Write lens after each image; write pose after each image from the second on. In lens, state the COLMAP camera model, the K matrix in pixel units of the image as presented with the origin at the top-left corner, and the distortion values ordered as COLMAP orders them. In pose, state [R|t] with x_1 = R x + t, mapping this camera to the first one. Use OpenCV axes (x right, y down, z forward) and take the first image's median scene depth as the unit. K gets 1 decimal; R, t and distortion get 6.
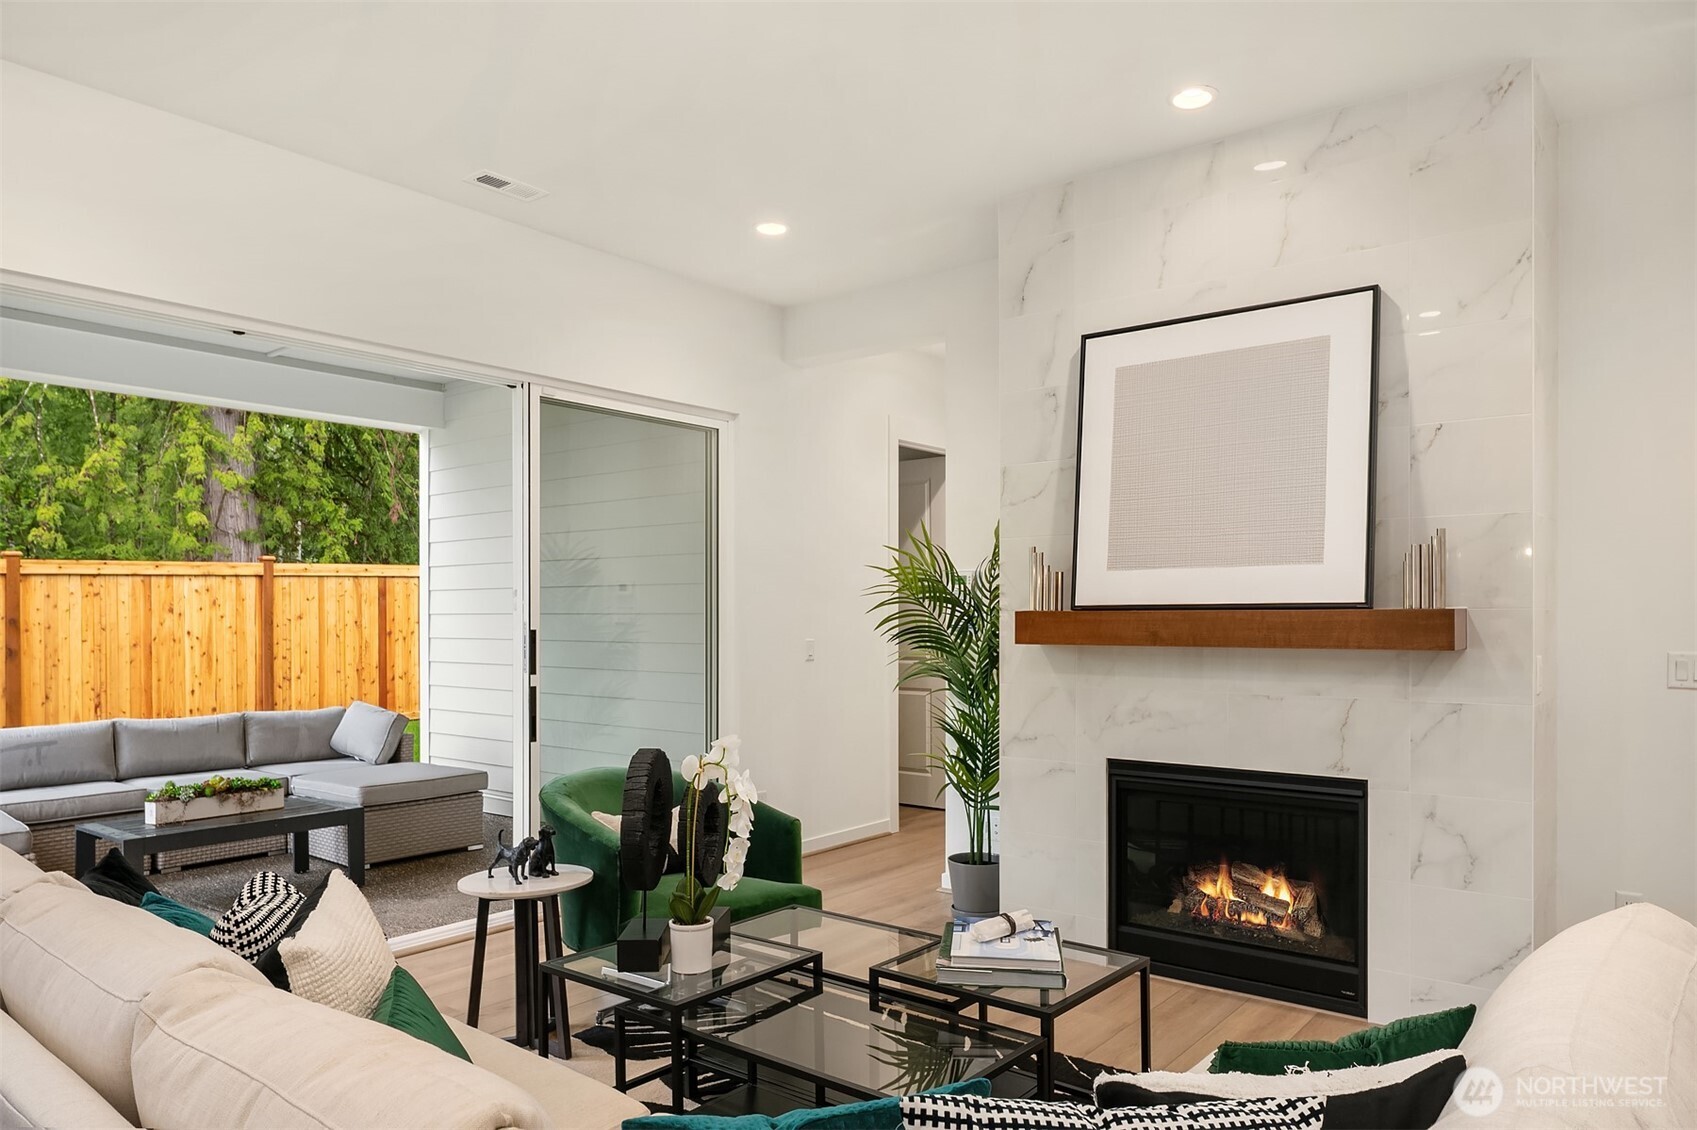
lens RADIAL K [[1117.8, 0, 844.4], [0, 1117.8, 618.9], [0, 0, 1]] dist [-0.009057, -0.001714]
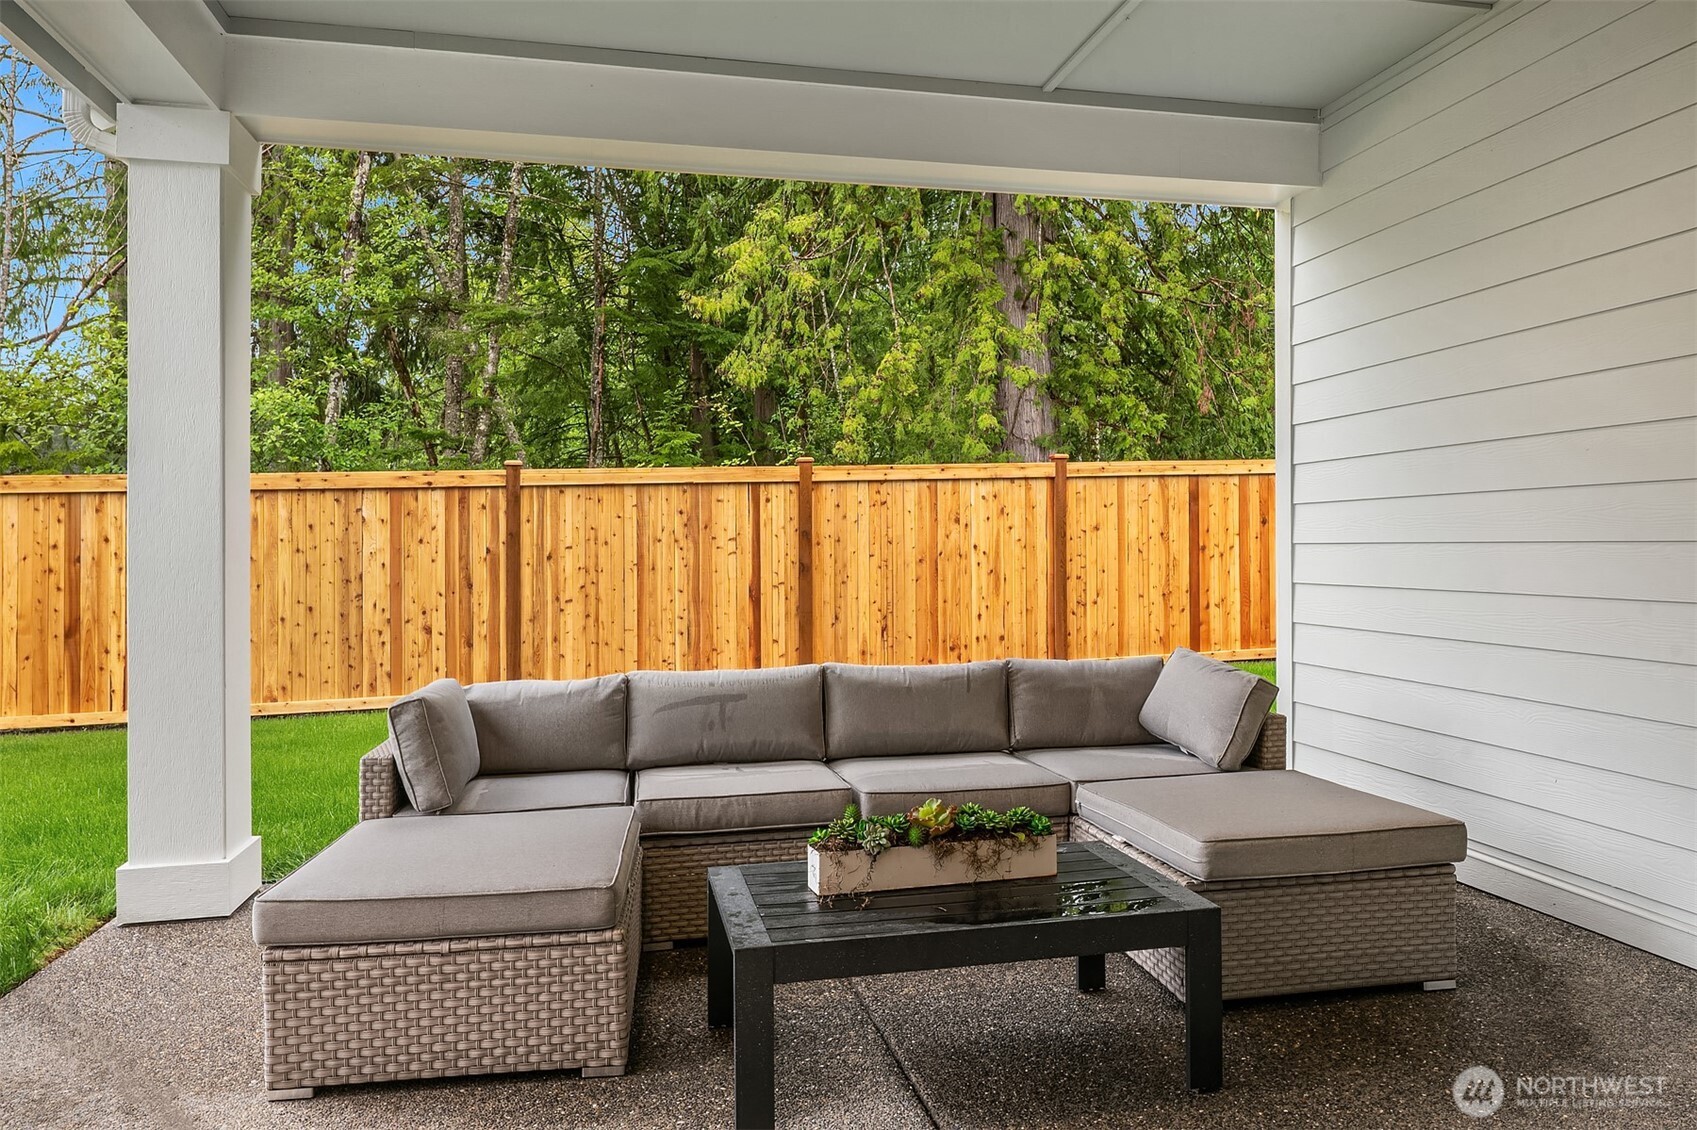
lens RADIAL K [[1113.0, 0, 848.5], [0, 1113.0, 565.0], [0, 0, 1]] dist [-0.001771, -0.001244]
pose [[0.779724, 0.005176, -0.626102, -0.131885], [0.006089, 0.999856, 0.015849, 0.012422], [0.626094, -0.016171, 0.779580, 0.276588]]
